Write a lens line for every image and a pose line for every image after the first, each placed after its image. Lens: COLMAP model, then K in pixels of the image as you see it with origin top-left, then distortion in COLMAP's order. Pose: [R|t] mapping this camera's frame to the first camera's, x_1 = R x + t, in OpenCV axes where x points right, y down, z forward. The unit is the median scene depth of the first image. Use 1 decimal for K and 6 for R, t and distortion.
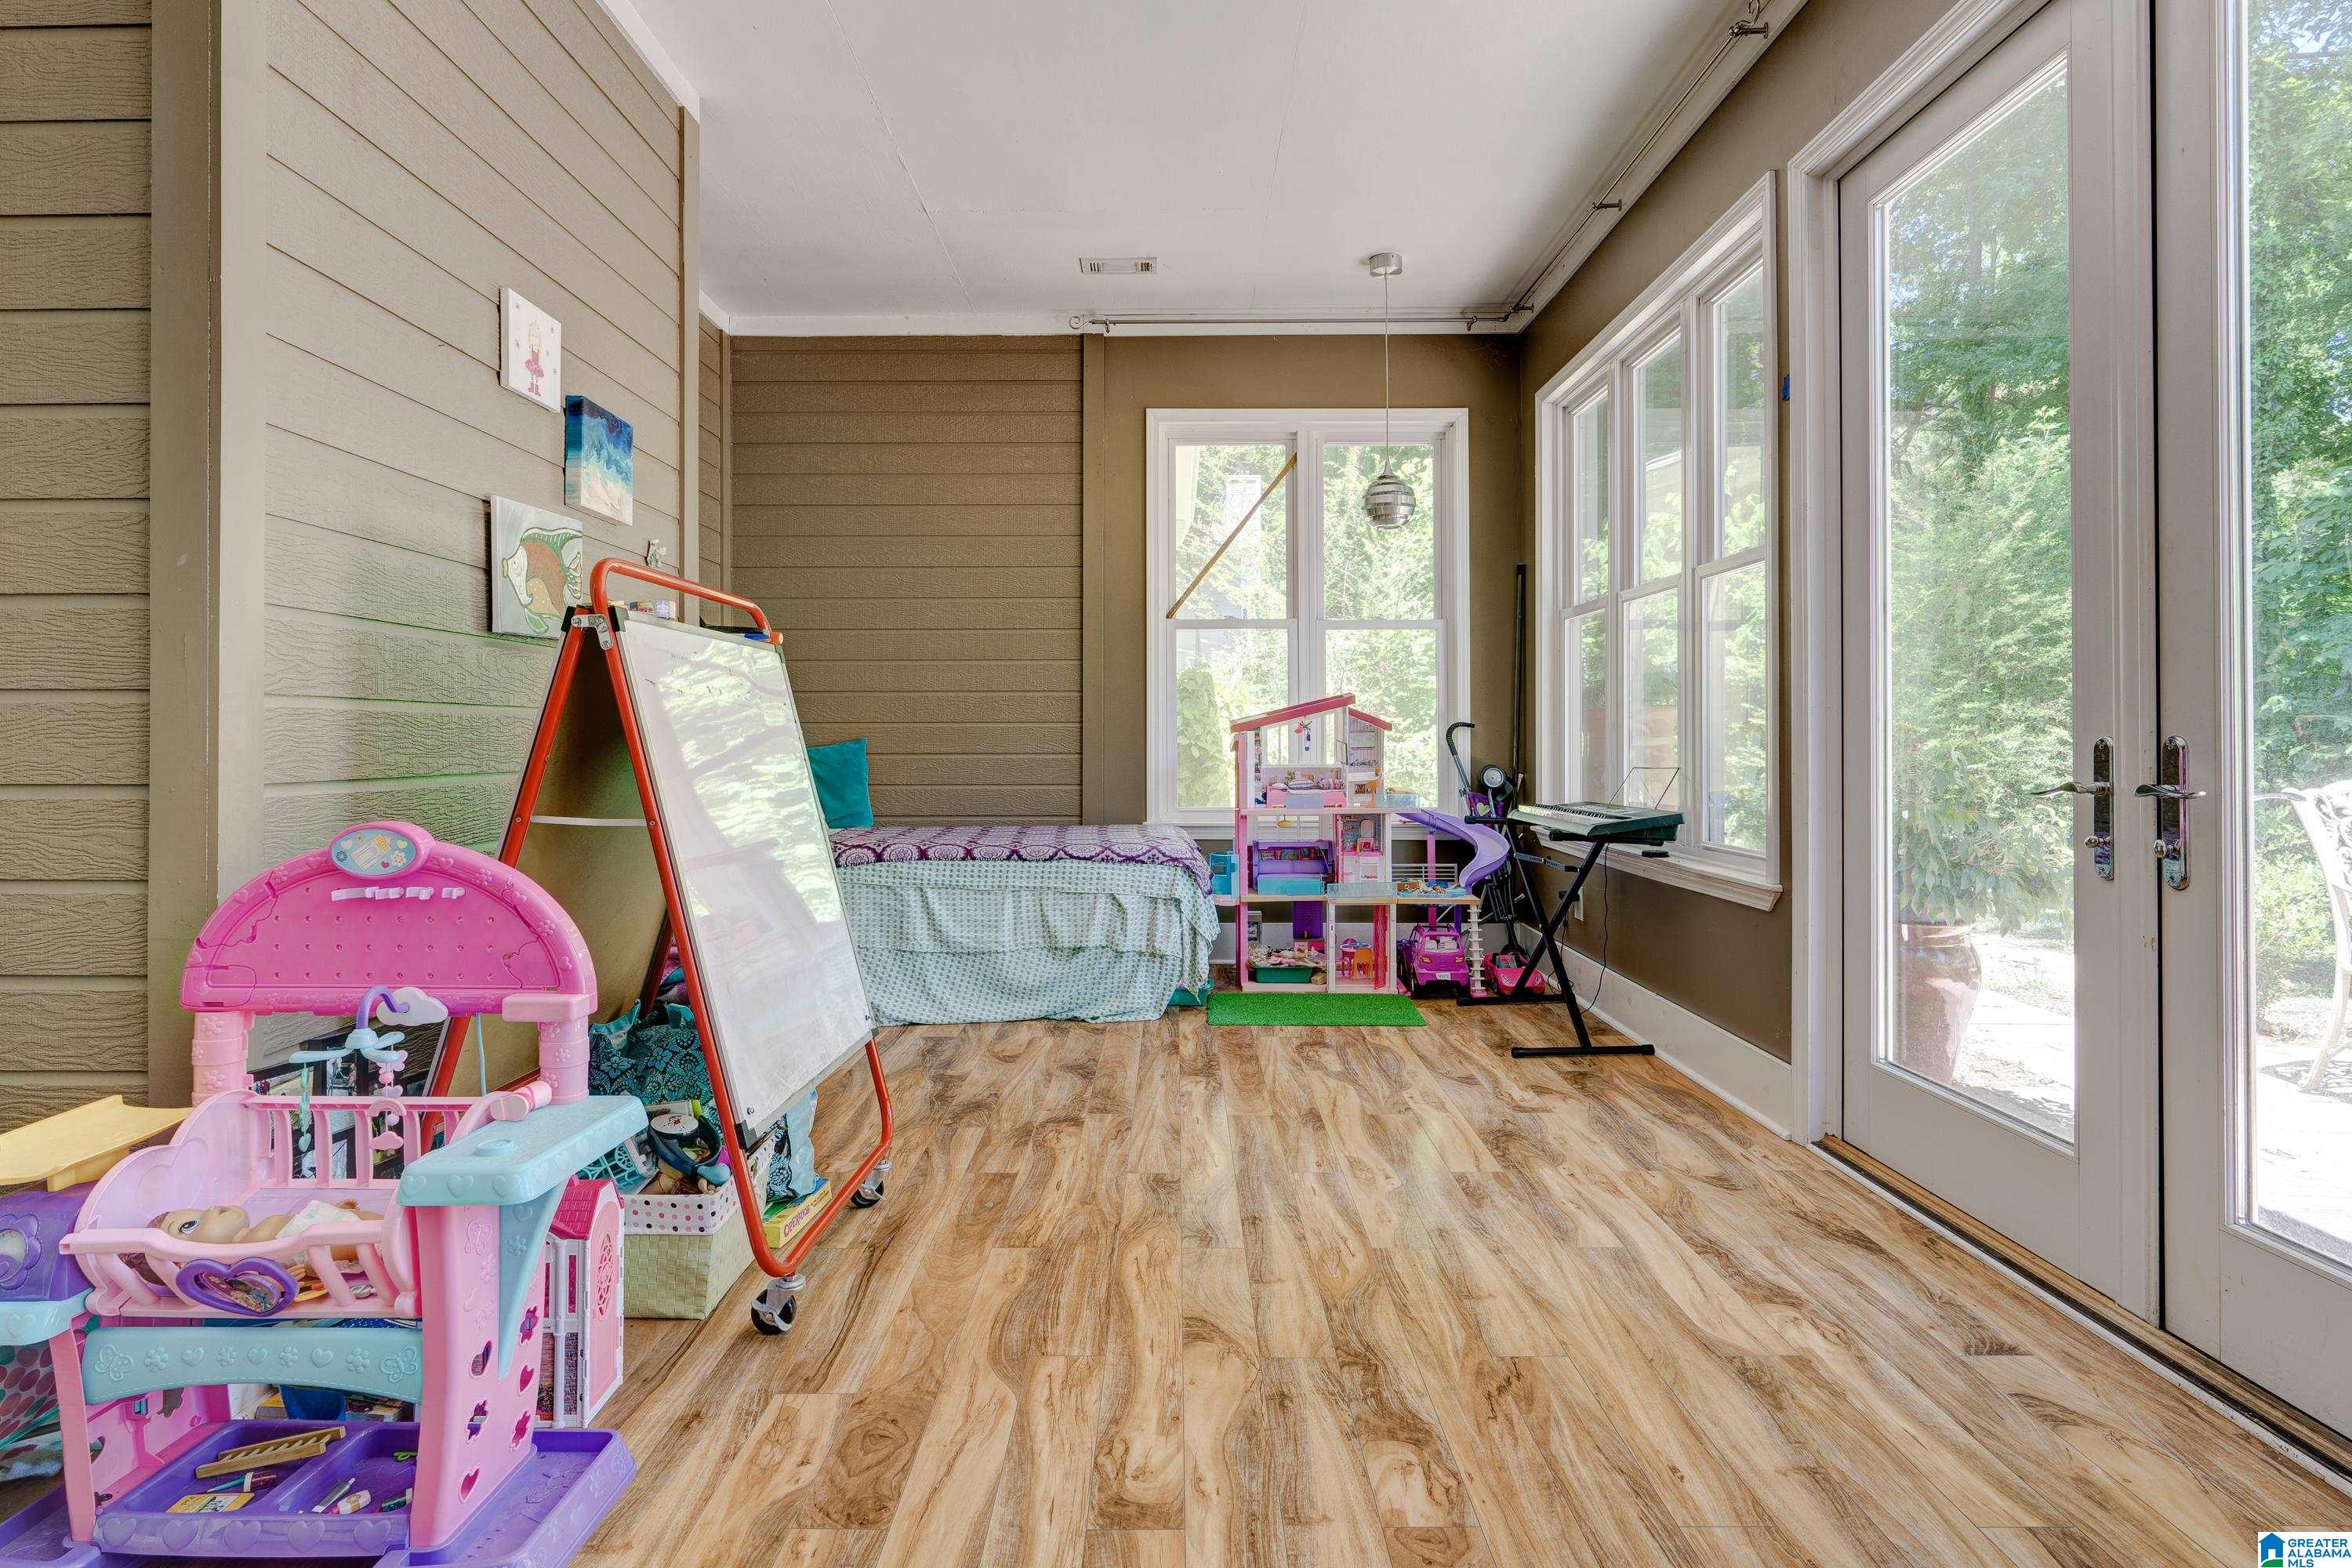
lens RADIAL K [[1145.1, 0, 1174.7], [0, 1145.1, 763.0], [0, 0, 1]] dist [-0.002047, 0.001786]
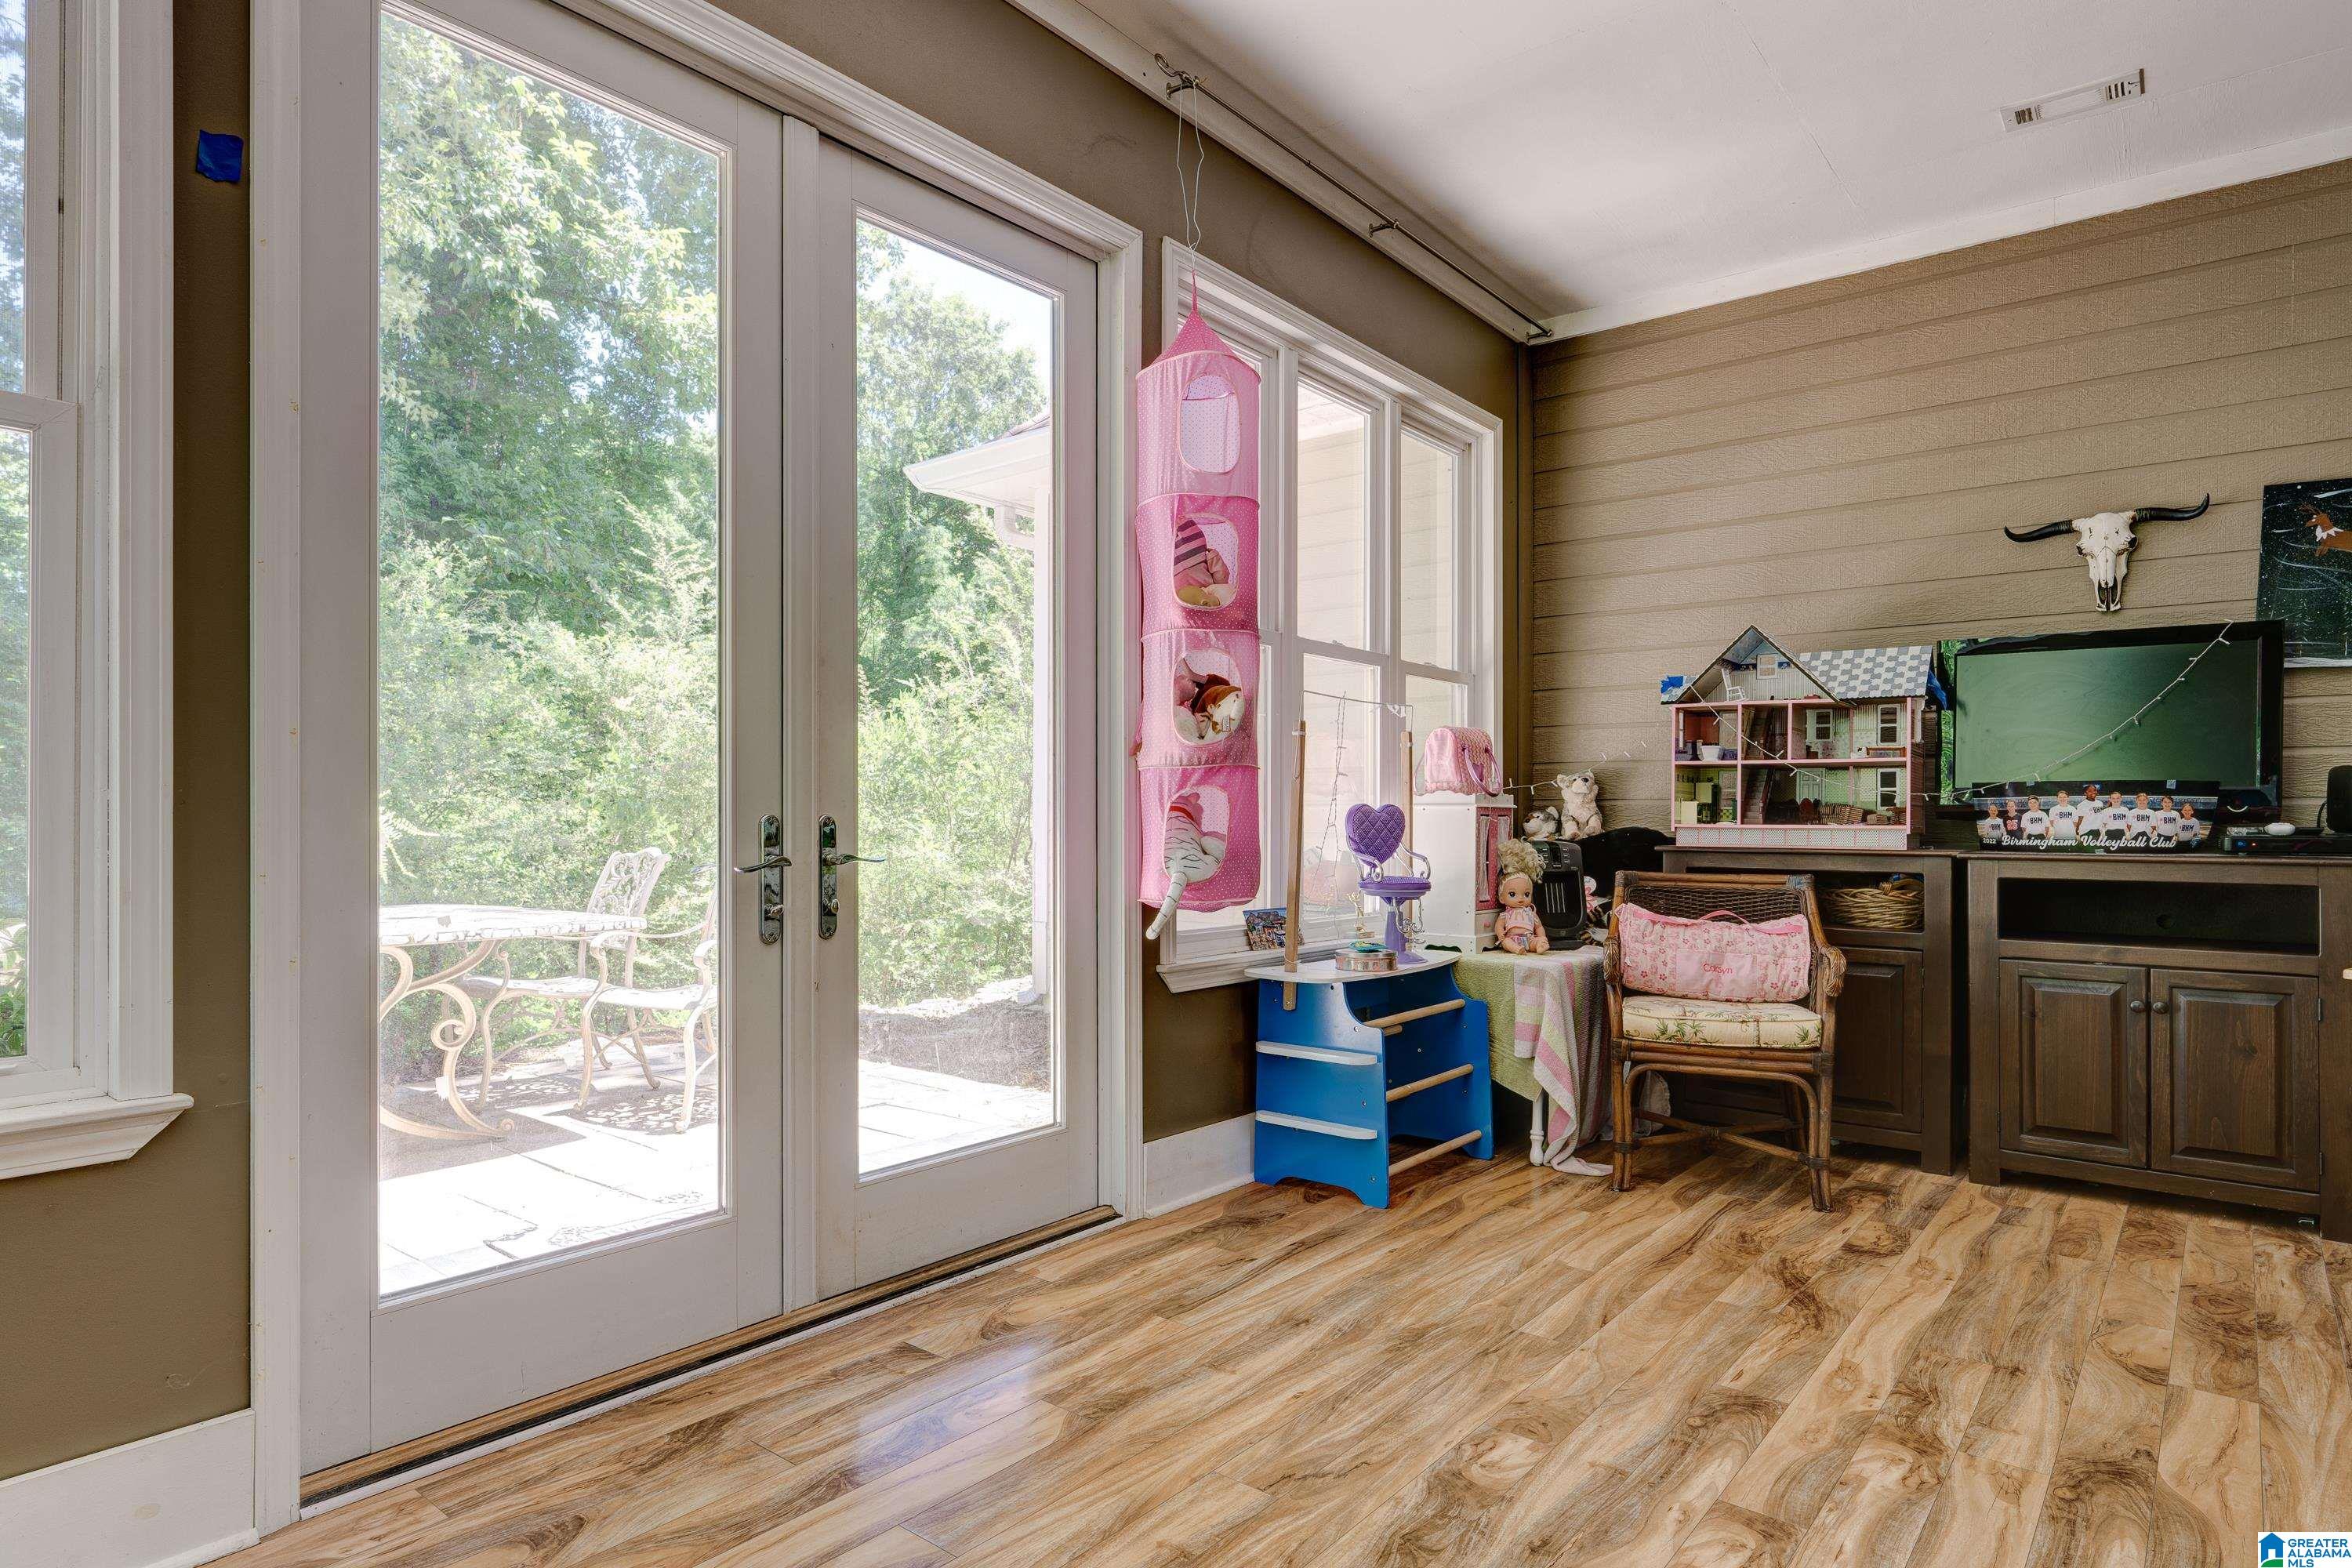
lens RADIAL K [[1274.9, 0, 1186.5], [0, 1274.9, 795.1], [0, 0, 1]] dist [-0.001794, -0.000090]
pose [[-0.772808, 0.008899, 0.634578, -0.332184], [0.007480, 0.999960, -0.004913, -0.040436], [-0.634596, 0.000950, -0.772843, 1.928490]]
